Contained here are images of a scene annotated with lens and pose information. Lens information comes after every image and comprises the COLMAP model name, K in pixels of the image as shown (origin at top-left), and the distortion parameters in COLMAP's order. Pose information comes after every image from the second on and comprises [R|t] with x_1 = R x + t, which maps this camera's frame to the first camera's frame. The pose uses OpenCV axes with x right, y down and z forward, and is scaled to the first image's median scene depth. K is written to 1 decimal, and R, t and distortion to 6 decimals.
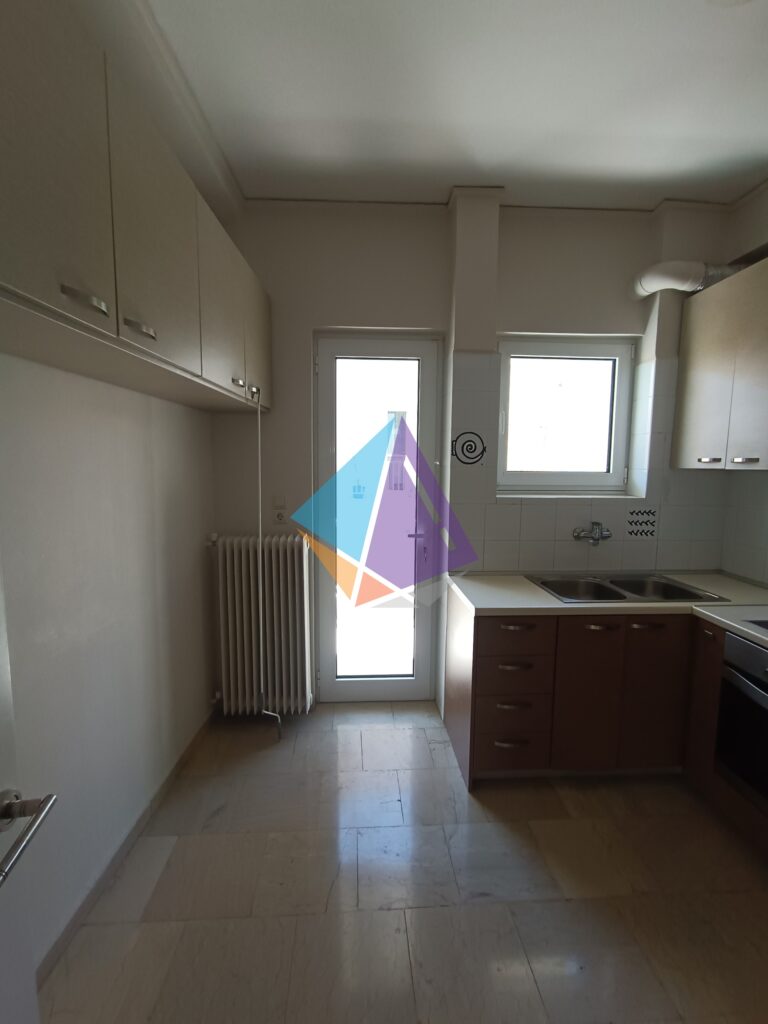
lens RADIAL K [[465.6, 0, 382.4], [0, 465.6, 515.4], [0, 0, 1]] dist [-0.022827, 0.011356]
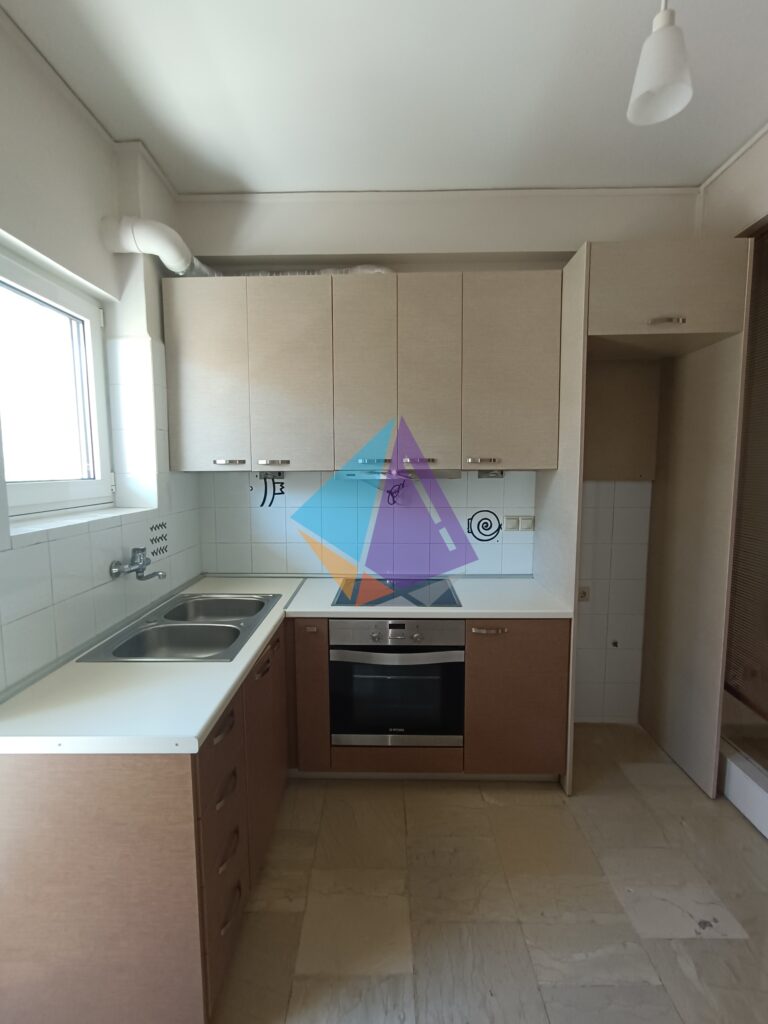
lens RADIAL K [[465.6, 0, 382.4], [0, 465.6, 515.4], [0, 0, 1]] dist [-0.022827, 0.011356]
pose [[0.062264, -0.111951, 0.991761, -0.229195], [0.113686, 0.988017, 0.104391, -0.068374], [-0.991564, 0.106250, 0.074245, 0.572737]]
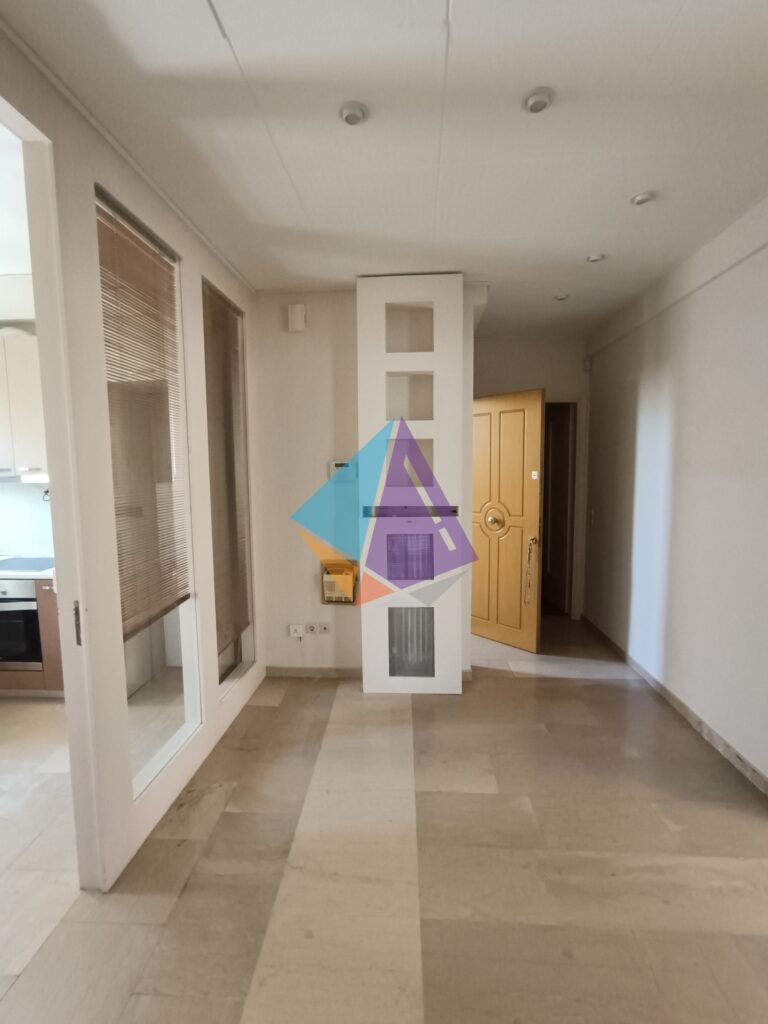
lens RADIAL K [[478.0, 0, 384.0], [0, 478.0, 512.0], [0, 0, 1]] dist [0.002392, 0.000241]
pose [[0.113348, -0.103393, 0.988161, -0.505490], [0.125418, 0.988104, 0.089001, 0.048040], [-0.985608, 0.113845, 0.124967, -0.525673]]
